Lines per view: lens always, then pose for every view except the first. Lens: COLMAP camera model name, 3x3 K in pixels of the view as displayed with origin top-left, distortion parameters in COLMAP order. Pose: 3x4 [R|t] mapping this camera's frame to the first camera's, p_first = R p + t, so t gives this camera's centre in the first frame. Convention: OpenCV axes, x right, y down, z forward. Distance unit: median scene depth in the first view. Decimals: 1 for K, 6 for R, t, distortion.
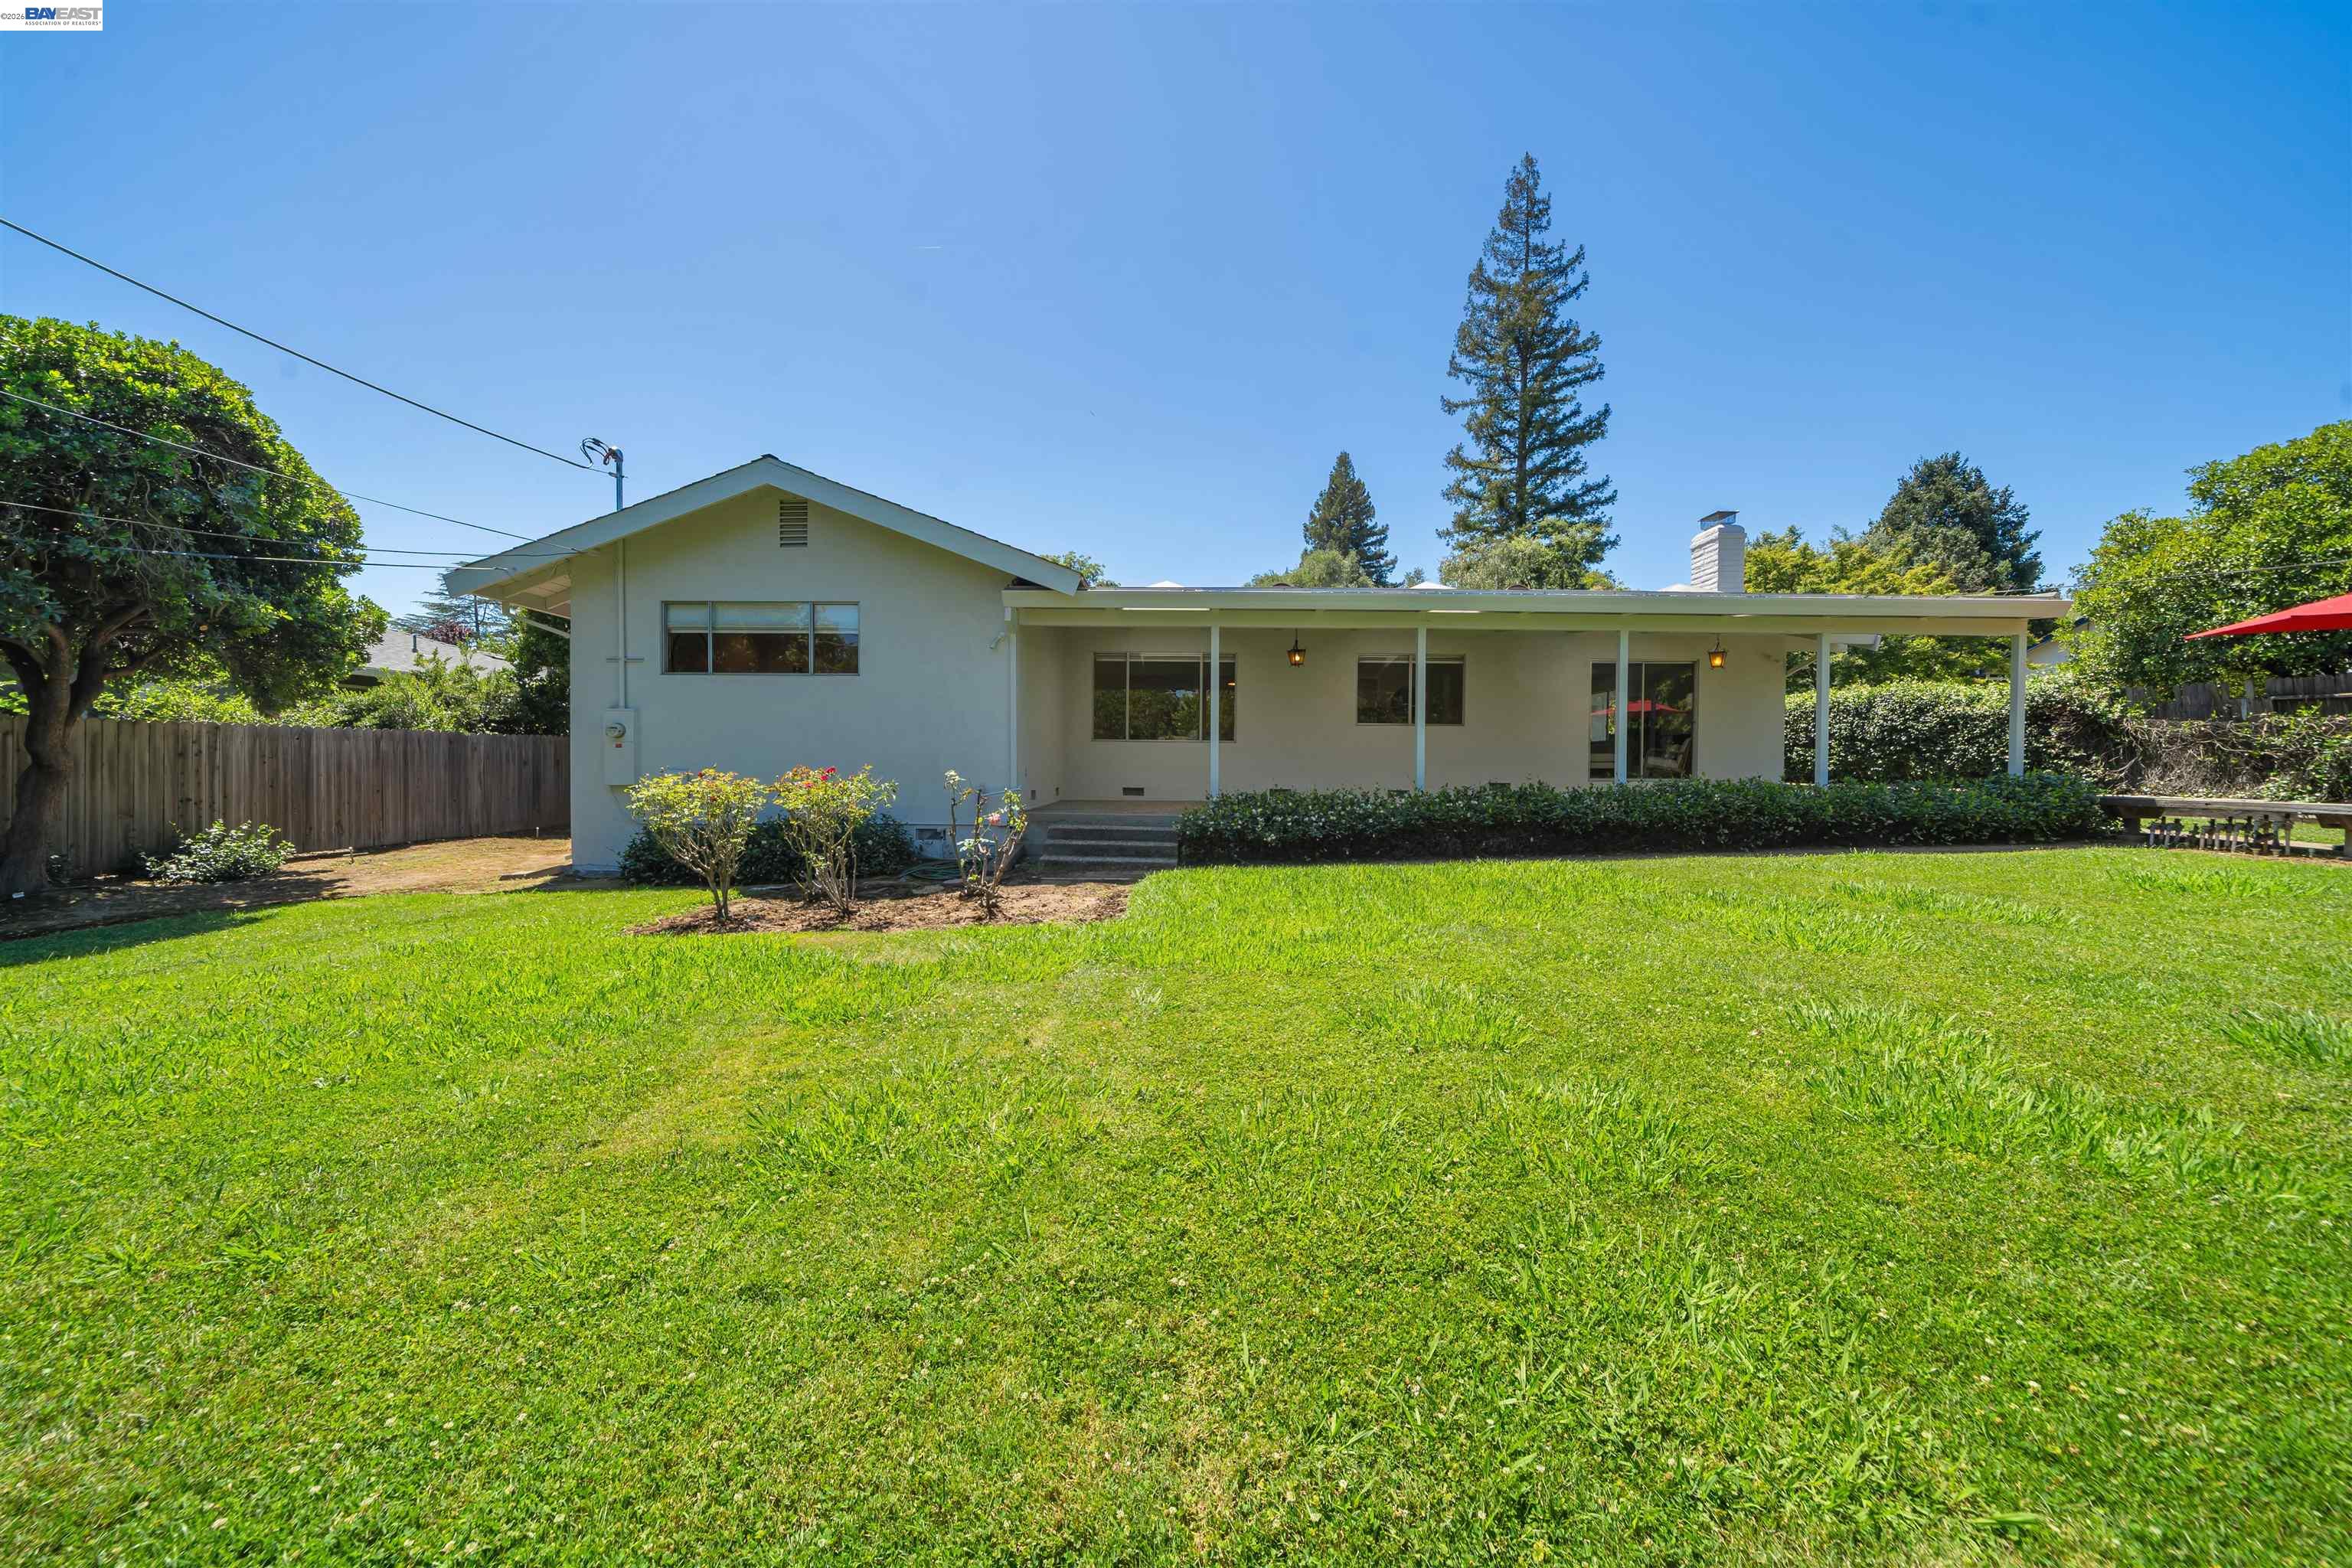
lens RADIAL K [[809.2, 0, 1182.0], [0, 809.2, 777.9], [0, 0, 1]] dist [-0.002834, 0.000011]
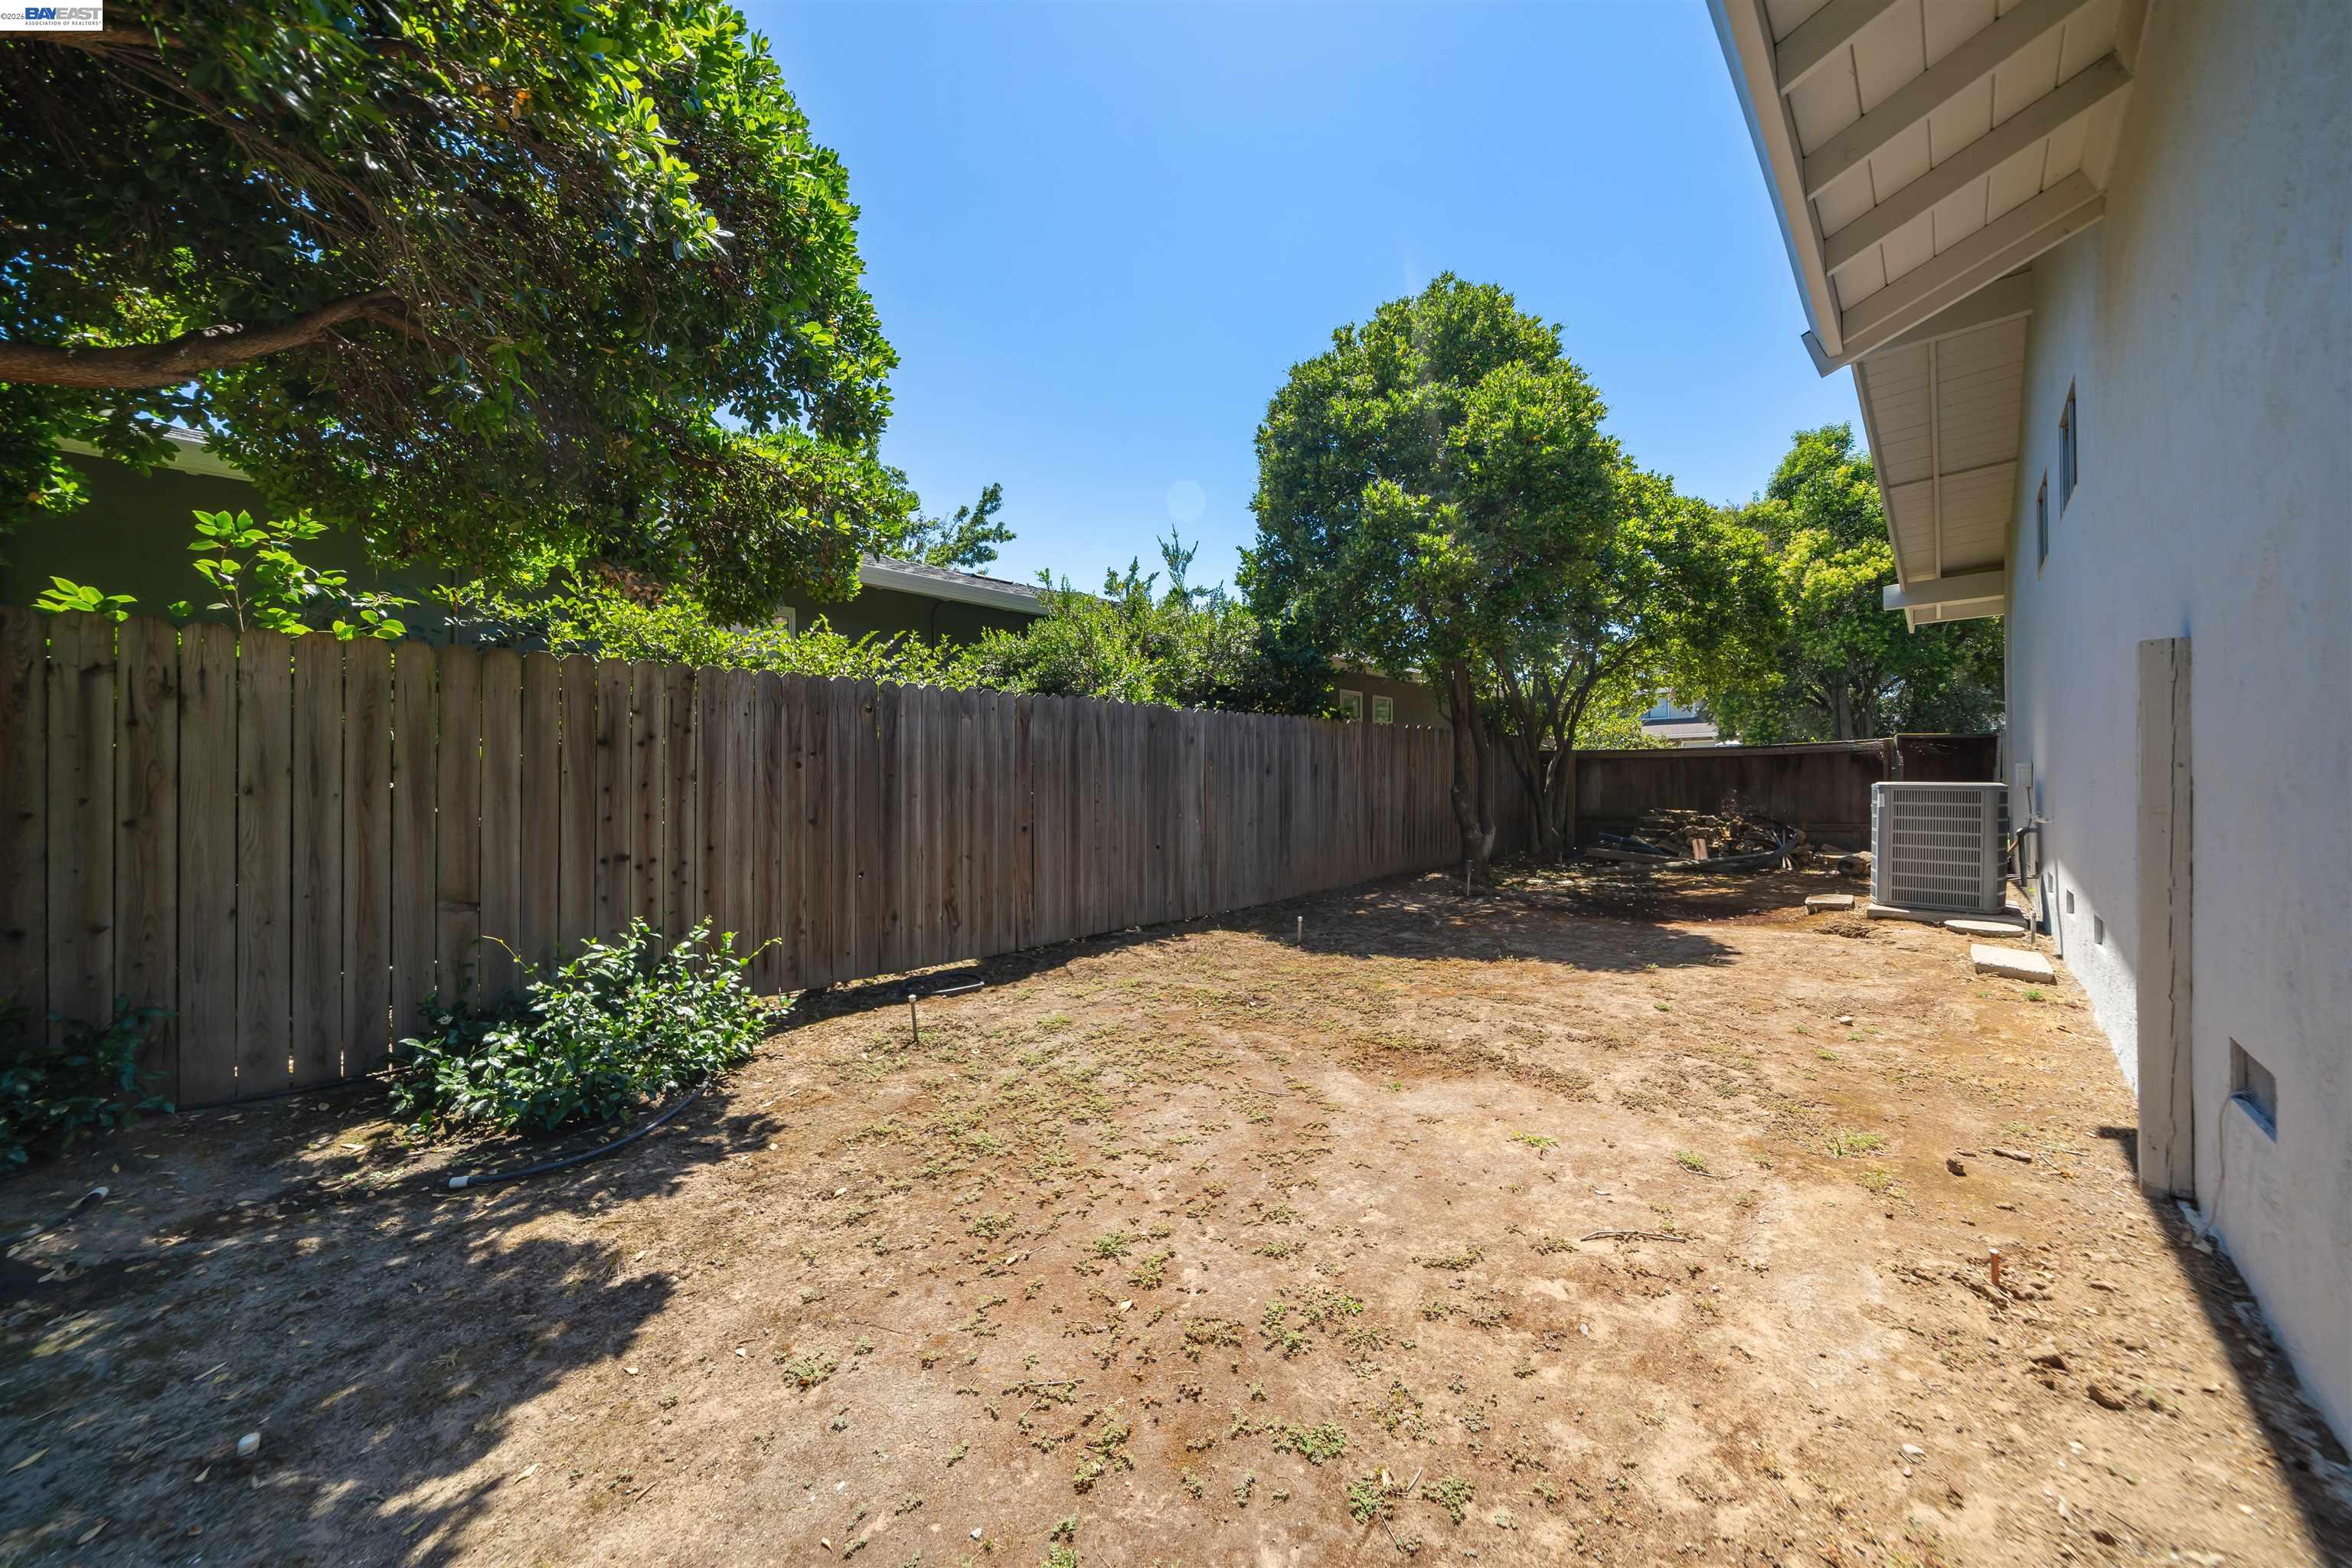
lens RADIAL K [[809.2, 0, 1182.8], [0, 809.2, 781.8], [0, 0, 1]] dist [-0.002834, 0.000011]
pose [[0.727925, -0.010670, -0.685574, -0.602207], [-0.000315, 0.999874, -0.015896, -0.002777], [0.685656, 0.011787, 0.727830, 0.710560]]
